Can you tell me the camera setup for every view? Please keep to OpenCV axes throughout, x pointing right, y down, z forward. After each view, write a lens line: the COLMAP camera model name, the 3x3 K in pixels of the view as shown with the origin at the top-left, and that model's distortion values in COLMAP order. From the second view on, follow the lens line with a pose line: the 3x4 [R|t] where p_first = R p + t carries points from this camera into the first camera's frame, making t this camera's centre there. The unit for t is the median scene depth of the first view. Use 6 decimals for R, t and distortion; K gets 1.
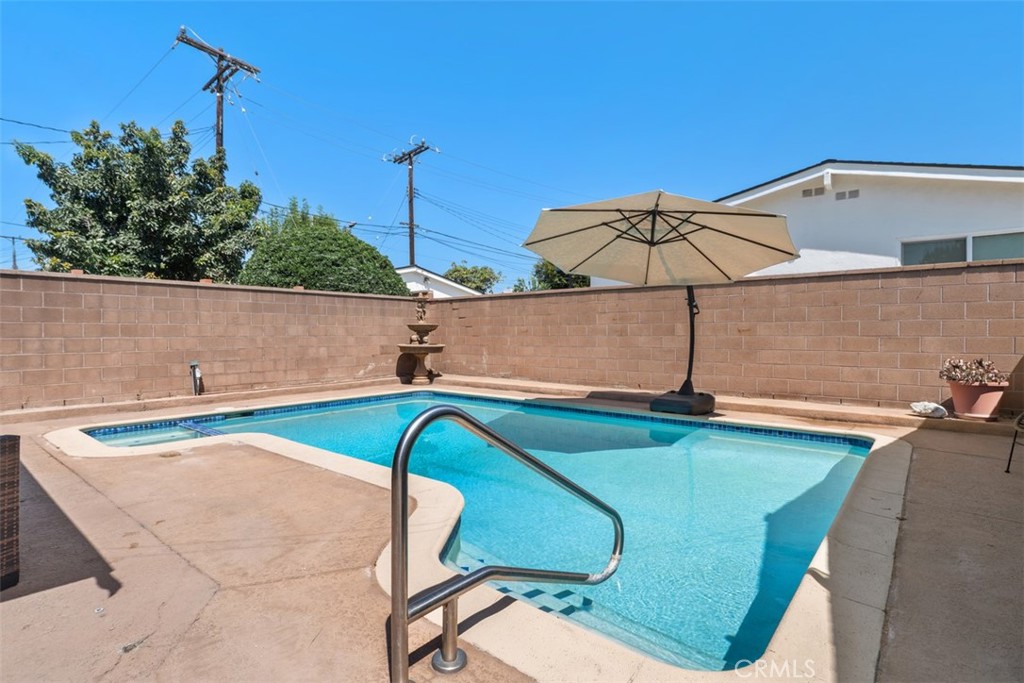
lens RADIAL K [[497.3, 0, 513.8], [0, 497.3, 345.7], [0, 0, 1]] dist [-0.013778, 0.003011]
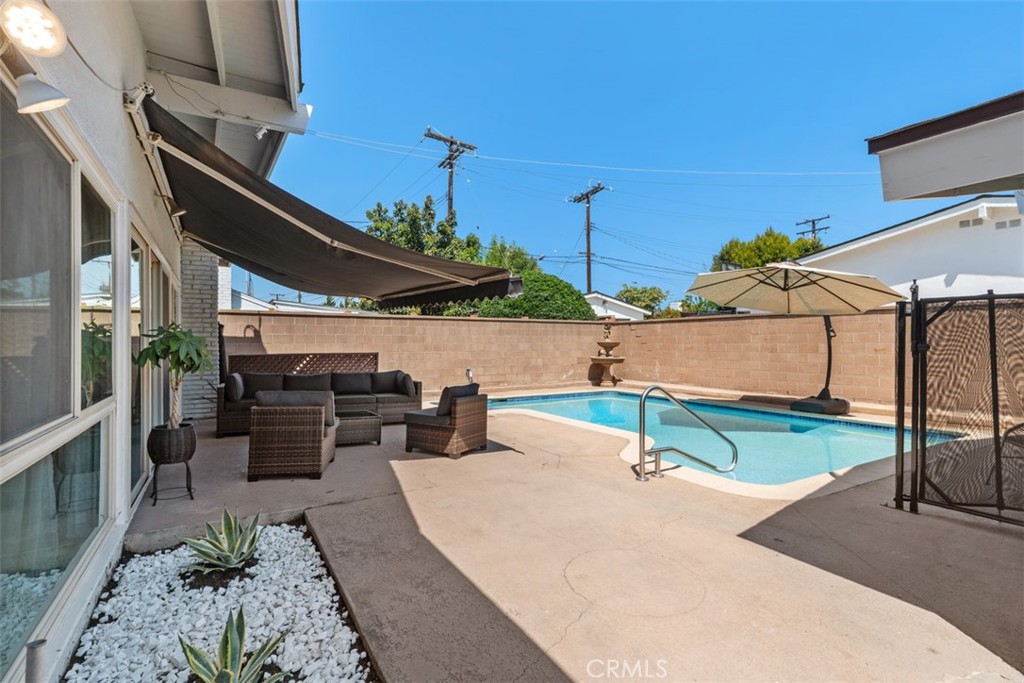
lens RADIAL K [[473.6, 0, 509.4], [0, 473.6, 341.2], [0, 0, 1]] dist [0.011531, -0.003949]
pose [[0.940586, -0.000785, -0.339554, -0.000728], [-0.008682, 0.999615, -0.026362, -0.009736], [0.339444, 0.027743, 0.940217, -0.327547]]
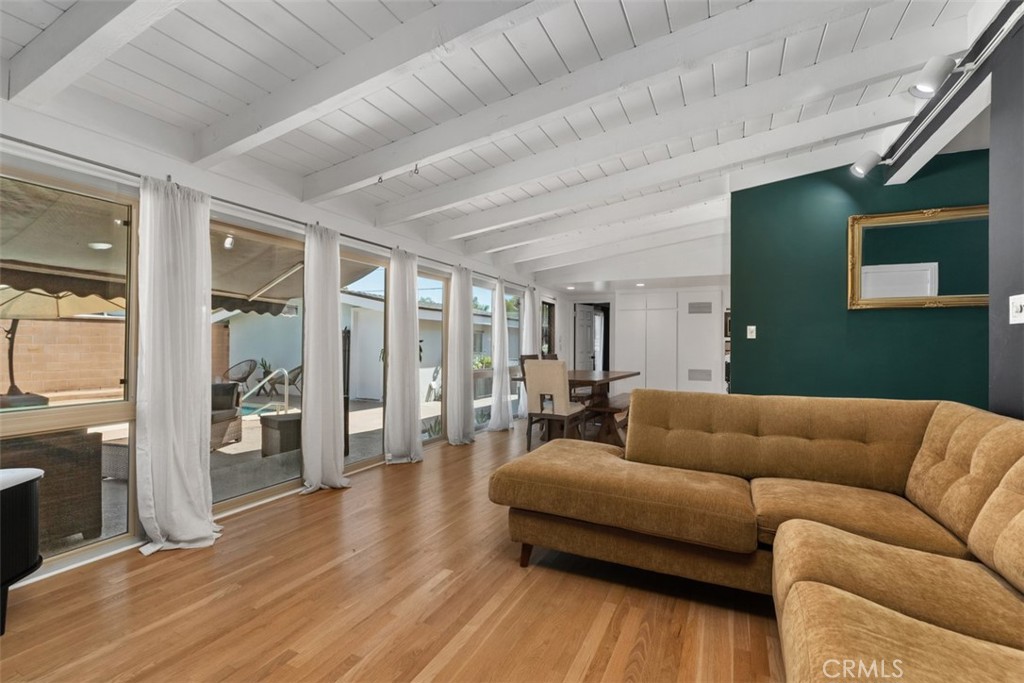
lens RADIAL K [[473.6, 0, 518.3], [0, 473.6, 341.7], [0, 0, 1]] dist [0.011531, -0.003949]
pose [[-0.251539, 0.005369, 0.967832, -0.992921], [0.020098, 0.999798, -0.000322, -0.018619], [-0.967638, 0.019371, -0.251596, -0.040106]]
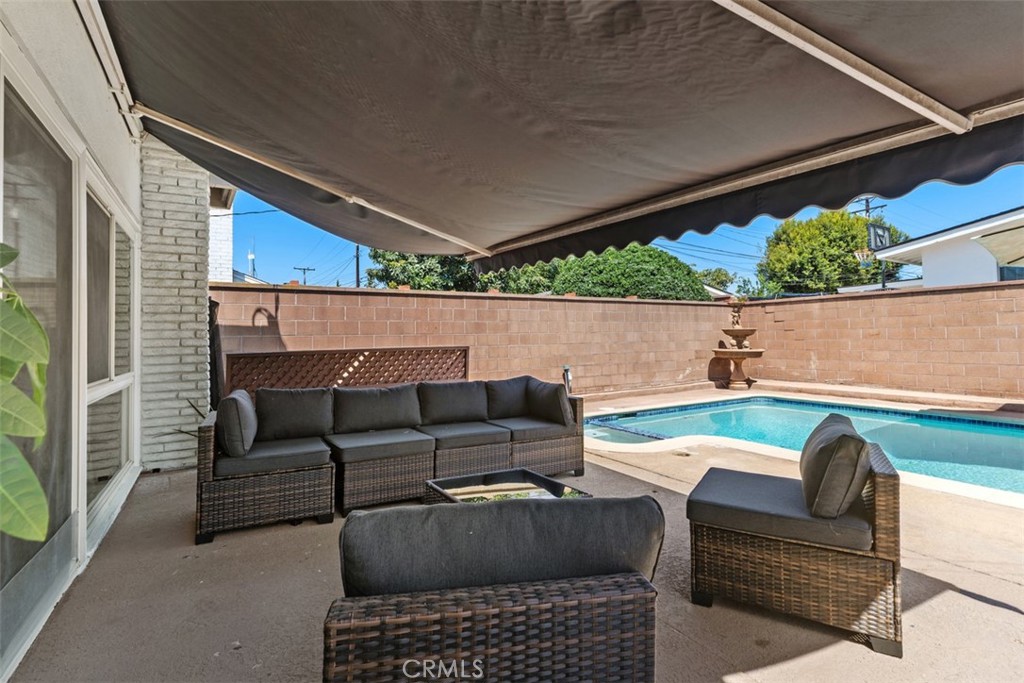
lens RADIAL K [[473.6, 0, 515.0], [0, 473.6, 321.8], [0, 0, 1]] dist [0.011531, -0.003949]
pose [[0.942136, -0.024433, -0.334341, -0.322472], [0.005831, 0.998384, -0.056529, -0.006490], [0.335182, 0.051308, 0.940755, -0.056917]]
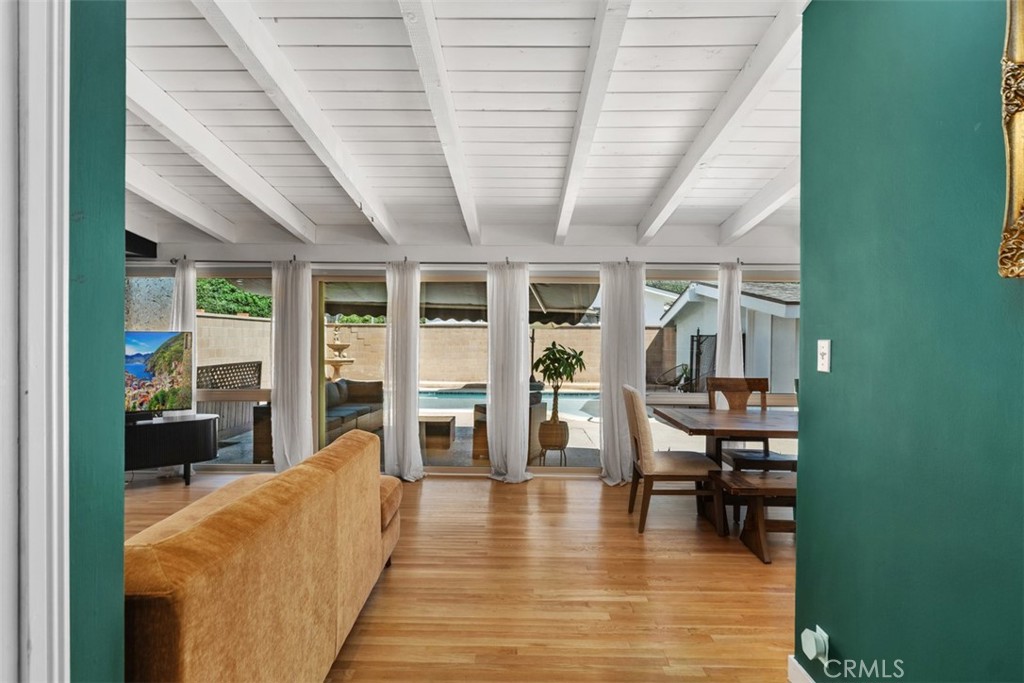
lens RADIAL K [[527.6, 0, 508.1], [0, 527.6, 343.6], [0, 0, 1]] dist [-0.000030, -0.001481]
pose [[0.781522, 0.001930, 0.623875, -0.810866], [0.006360, 0.999919, -0.011060, -0.027054], [-0.623845, 0.012611, 0.781446, -0.476407]]
